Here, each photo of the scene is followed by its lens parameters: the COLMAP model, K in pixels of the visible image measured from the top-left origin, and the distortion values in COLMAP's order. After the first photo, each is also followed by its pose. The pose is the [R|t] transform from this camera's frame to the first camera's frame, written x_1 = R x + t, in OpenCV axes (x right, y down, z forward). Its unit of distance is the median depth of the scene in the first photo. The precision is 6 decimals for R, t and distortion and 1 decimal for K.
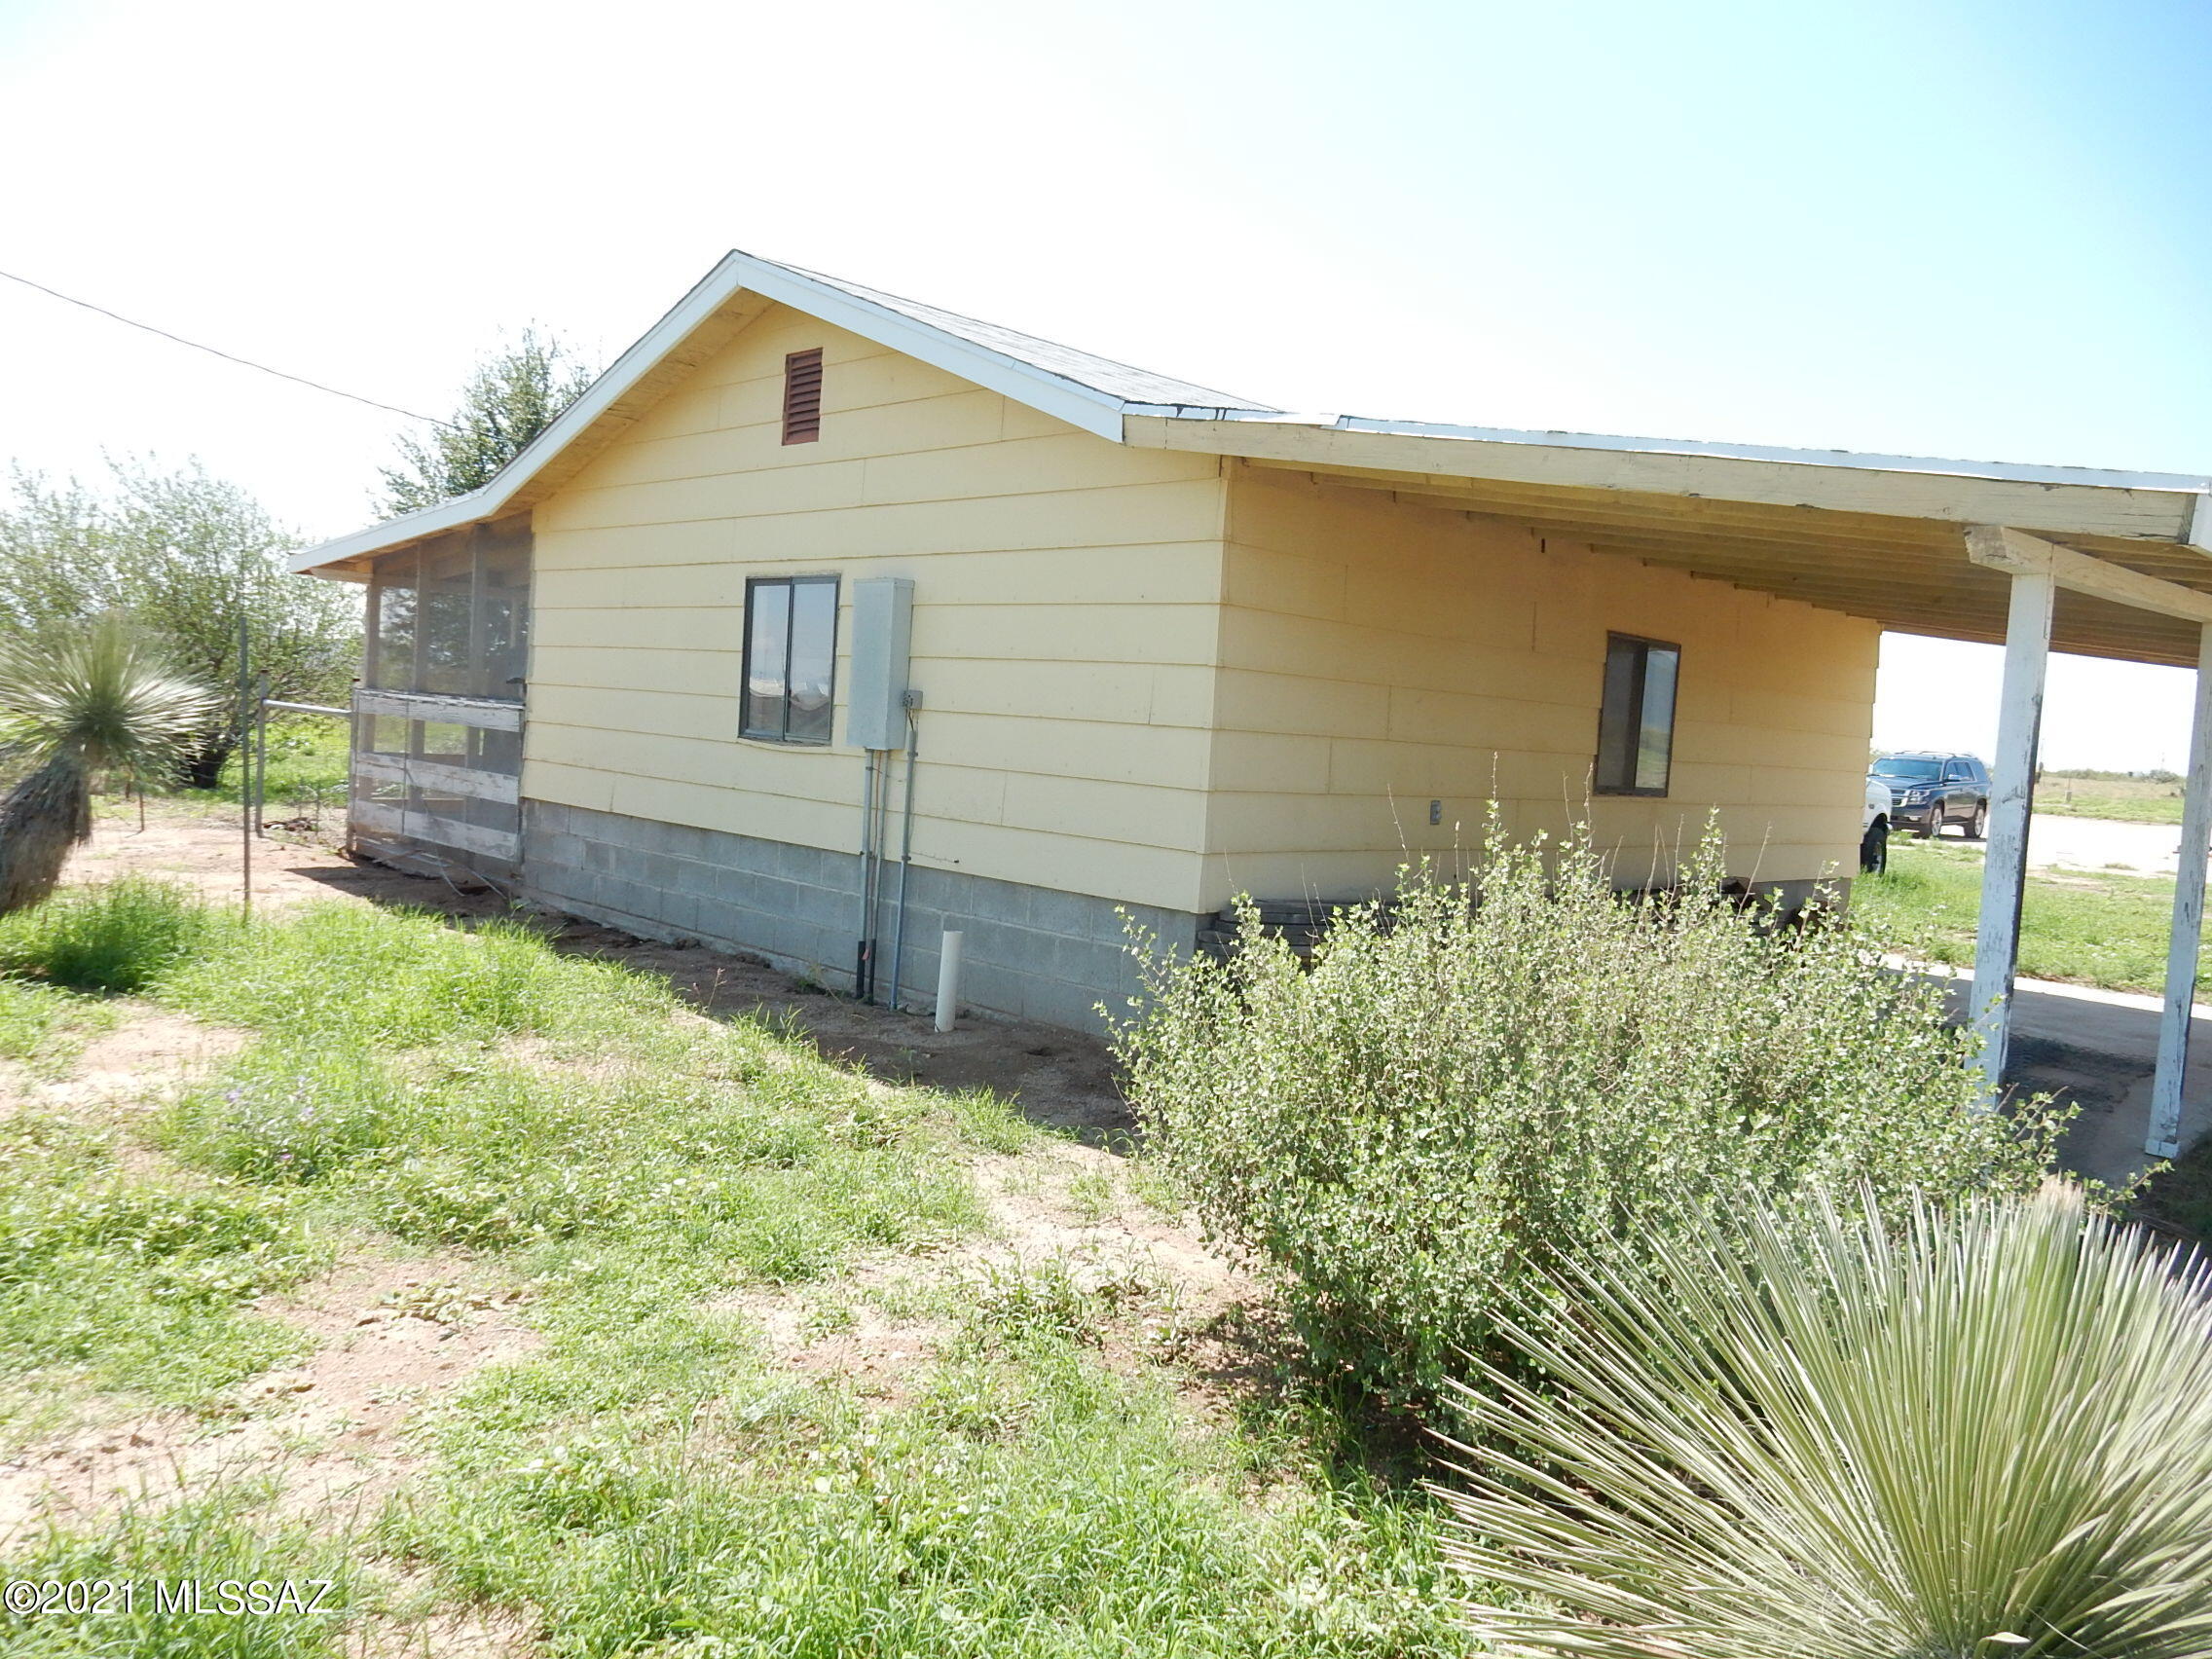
lens RADIAL K [[1604.2, 0, 1105.4], [0, 1604.2, 830.7], [0, 0, 1]] dist [-0.012787, -0.001118]
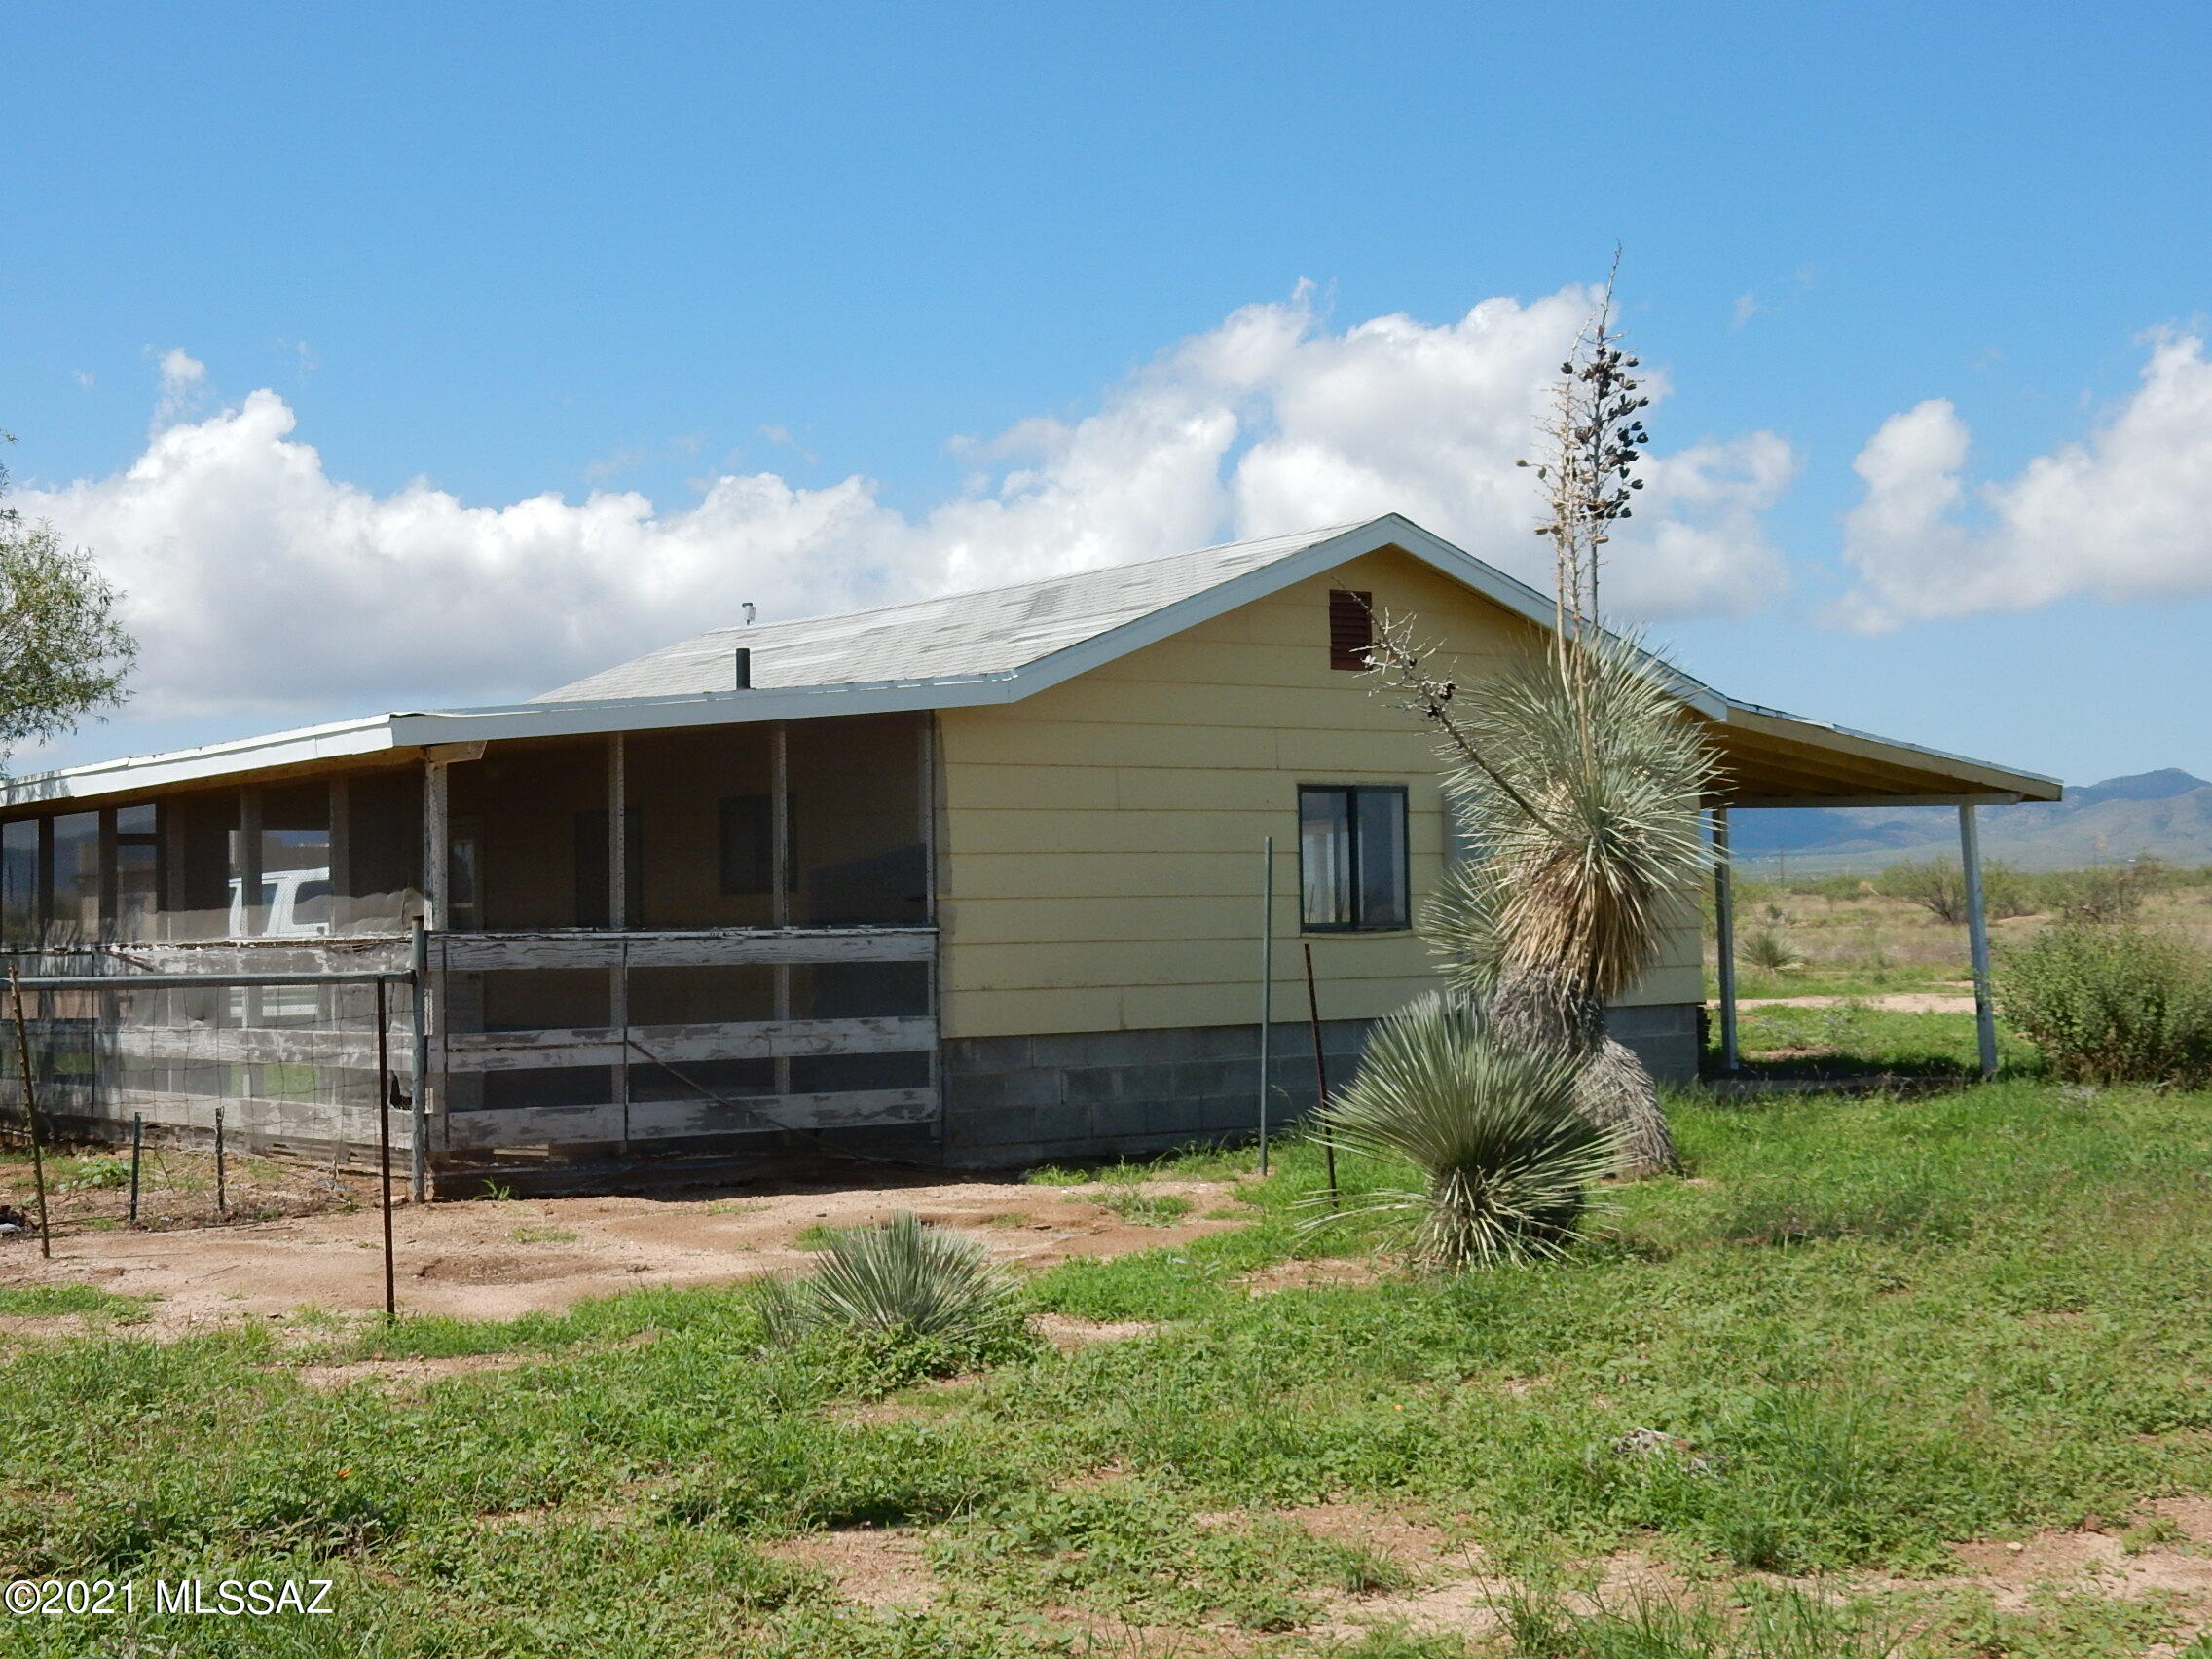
lens RADIAL K [[3269.0, 0, 1106.0], [0, 3269.0, 829.2], [0, 0, 1]] dist [-0.005494, 0.000000]
pose [[0.136992, -0.036045, 0.989916, -2.244445], [0.098873, 0.994845, 0.022541, -0.175947], [-0.985625, 0.094788, 0.139850, 0.757647]]
